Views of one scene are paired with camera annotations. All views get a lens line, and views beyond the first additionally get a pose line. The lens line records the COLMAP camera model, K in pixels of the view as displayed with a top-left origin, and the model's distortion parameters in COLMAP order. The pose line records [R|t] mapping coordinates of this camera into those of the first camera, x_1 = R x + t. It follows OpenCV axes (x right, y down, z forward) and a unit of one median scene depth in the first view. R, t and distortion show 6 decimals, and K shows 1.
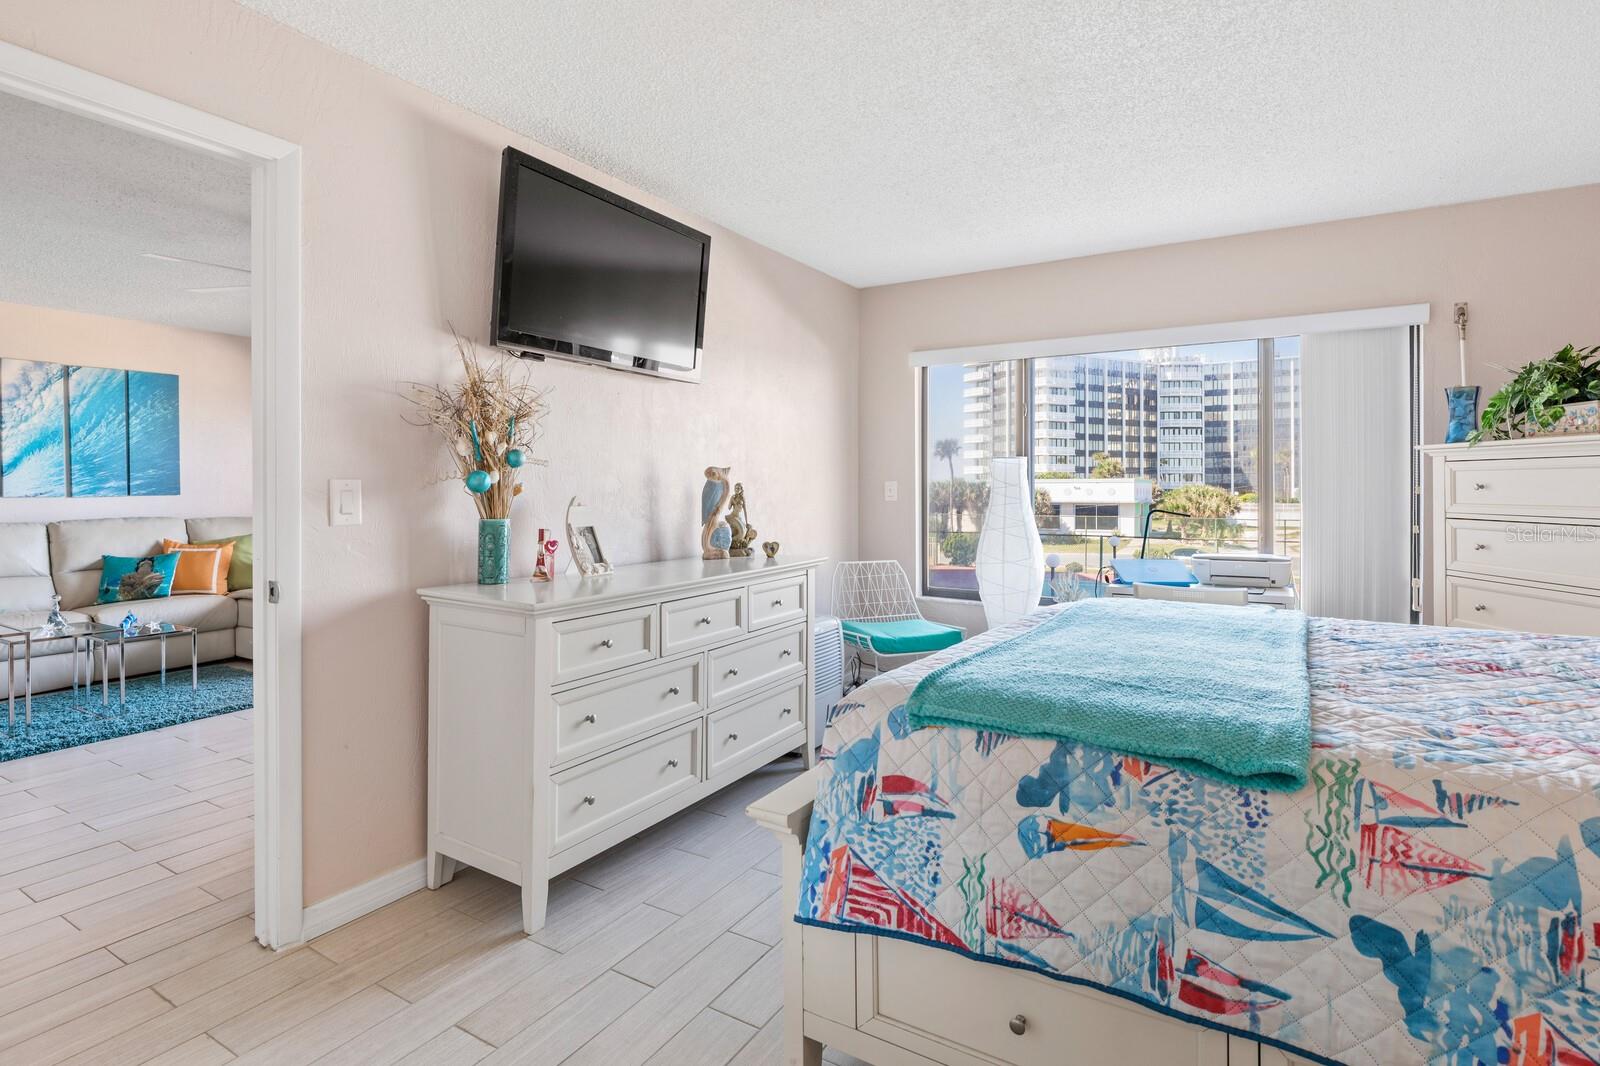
lens RADIAL K [[795.0, 0, 801.8], [0, 795.0, 486.5], [0, 0, 1]] dist [-0.002535, -0.000621]
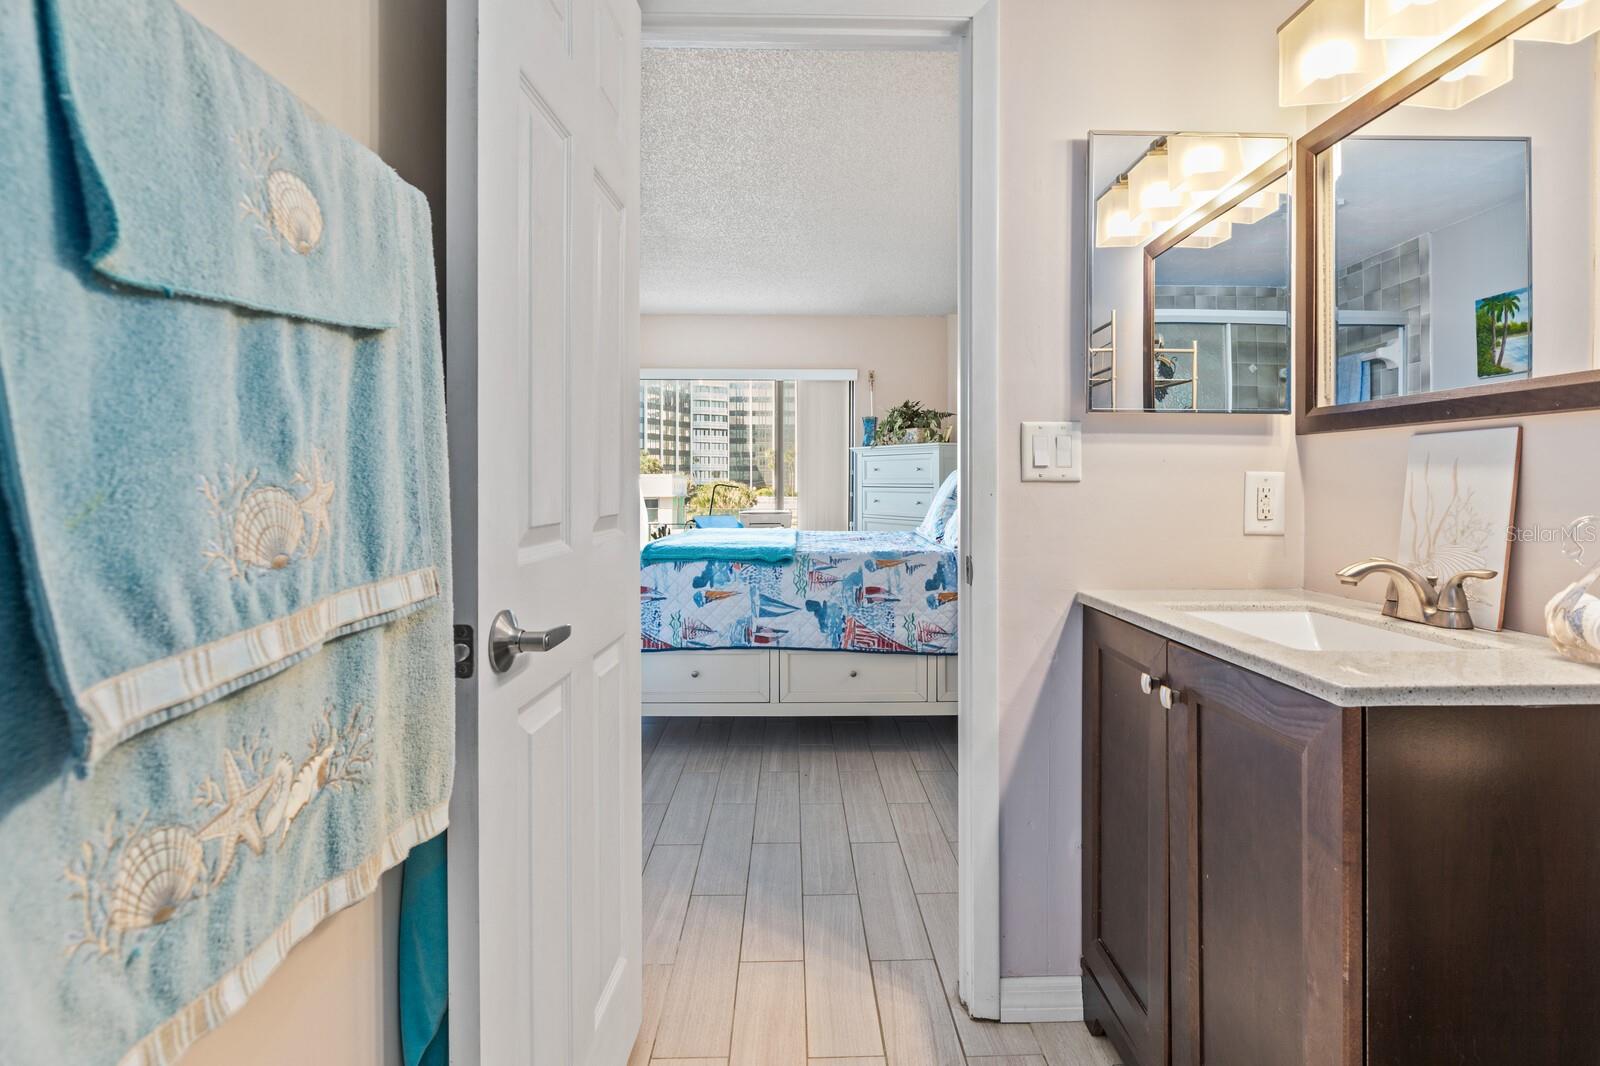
lens RADIAL K [[795.0, 0, 801.8], [0, 795.0, 486.5], [0, 0, 1]] dist [-0.002535, -0.000621]
pose [[0.846910, 0.000011, 0.531736, -0.746039], [-0.002896, 0.999985, 0.004592, 0.076735], [-0.531728, -0.005429, 0.846898, -1.246666]]
